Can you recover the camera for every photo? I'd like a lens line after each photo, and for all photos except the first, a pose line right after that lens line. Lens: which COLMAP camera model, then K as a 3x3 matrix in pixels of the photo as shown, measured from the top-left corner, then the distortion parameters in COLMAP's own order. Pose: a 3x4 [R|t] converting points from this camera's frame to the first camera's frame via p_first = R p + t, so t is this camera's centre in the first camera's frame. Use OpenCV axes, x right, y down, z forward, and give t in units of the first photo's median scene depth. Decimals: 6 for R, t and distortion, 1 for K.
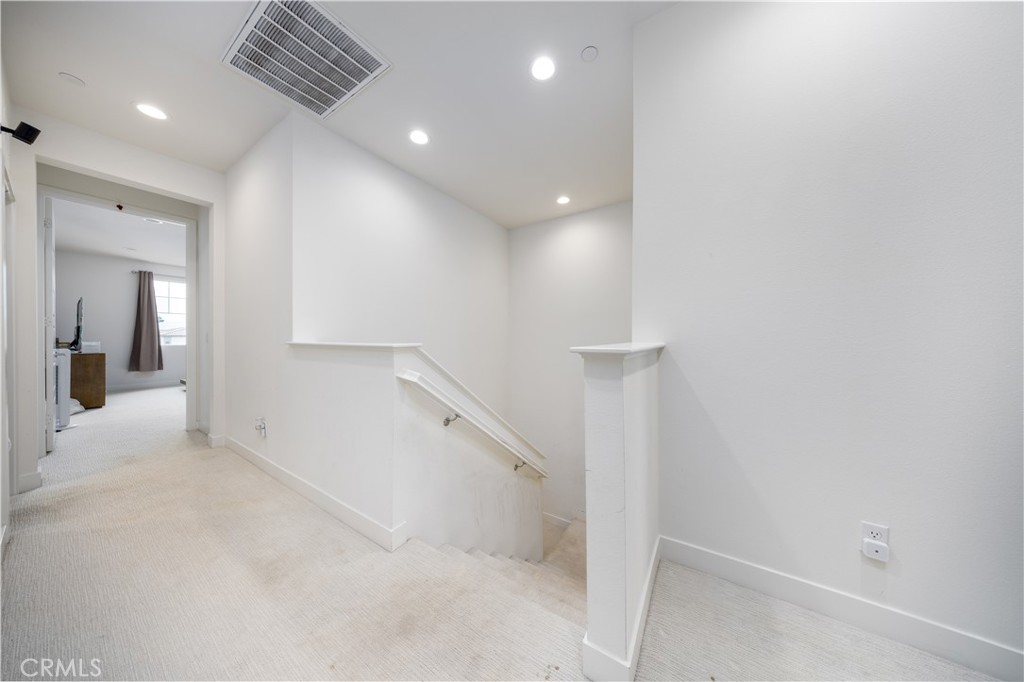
lens RADIAL K [[294.6, 0, 507.6], [0, 294.6, 339.8], [0, 0, 1]] dist [0.001028, -0.000132]
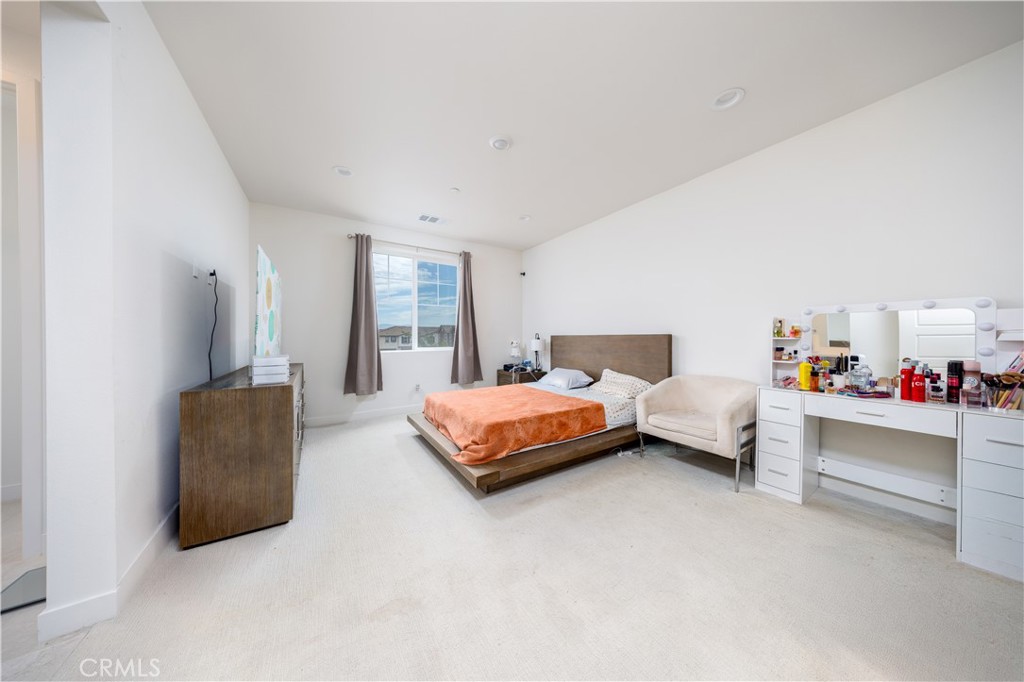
lens RADIAL K [[294.6, 0, 516.4], [0, 294.6, 338.0], [0, 0, 1]] dist [0.001028, -0.000132]
pose [[0.920447, -0.000277, -0.390868, -0.689583], [0.000769, 0.999999, 0.001102, -0.012711], [0.390867, -0.001315, 0.920446, 0.555678]]
